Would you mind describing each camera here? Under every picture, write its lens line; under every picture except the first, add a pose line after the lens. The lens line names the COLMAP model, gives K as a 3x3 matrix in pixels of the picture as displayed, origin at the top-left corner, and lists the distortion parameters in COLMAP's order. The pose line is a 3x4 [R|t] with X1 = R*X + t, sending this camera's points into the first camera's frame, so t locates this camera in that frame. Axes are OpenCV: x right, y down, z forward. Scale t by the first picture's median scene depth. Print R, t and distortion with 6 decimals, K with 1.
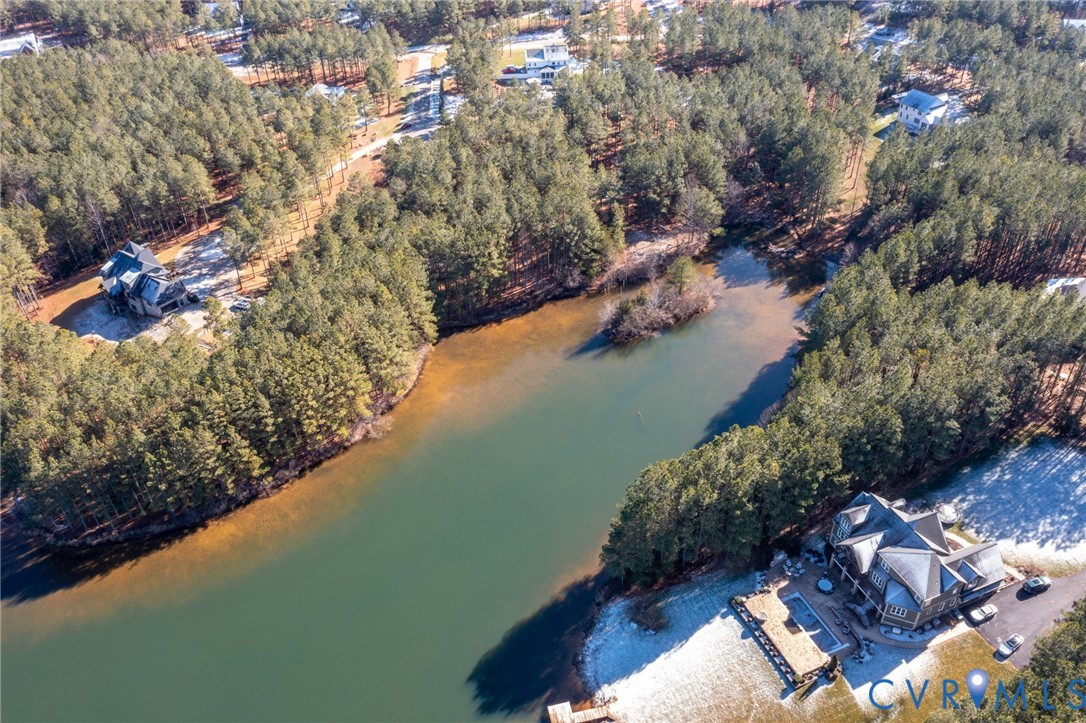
lens RADIAL K [[864.2, 0, 541.3], [0, 864.2, 372.3], [0, 0, 1]] dist [-0.004682, 0.004728]
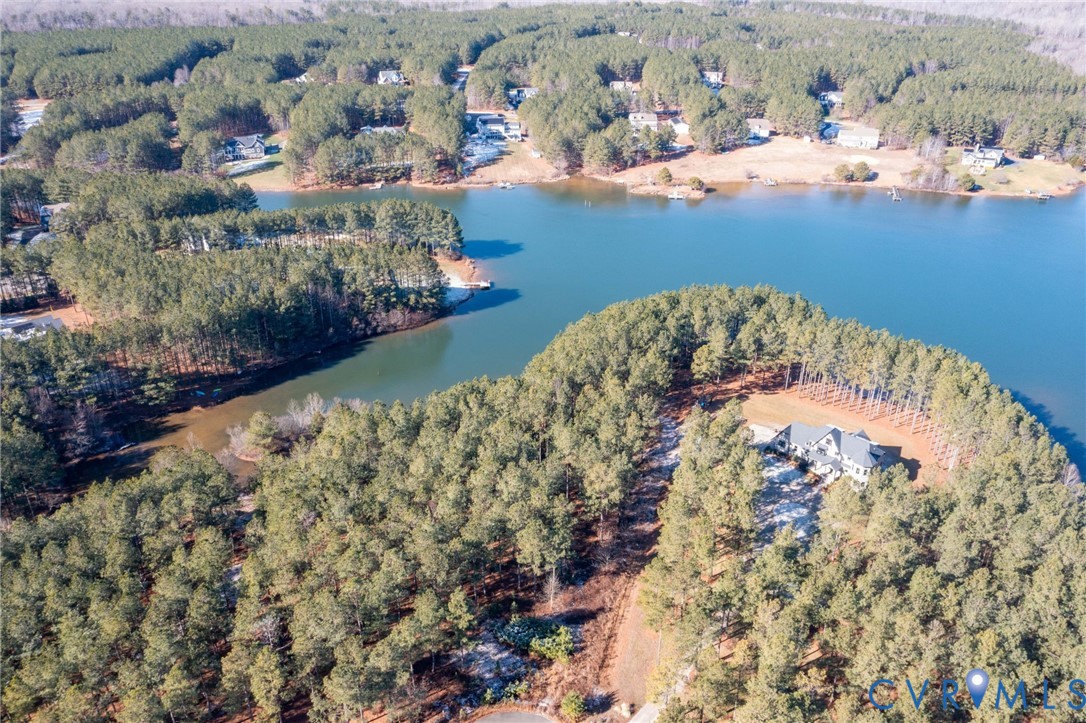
lens RADIAL K [[864.2, 0, 540.3], [0, 864.2, 361.9], [0, 0, 1]] dist [-0.004682, 0.004728]
pose [[-0.991228, -0.036569, 0.127006, -0.257838], [0.098155, 0.439834, 0.892699, -0.952970], [-0.088507, 0.897334, -0.432386, 1.284211]]
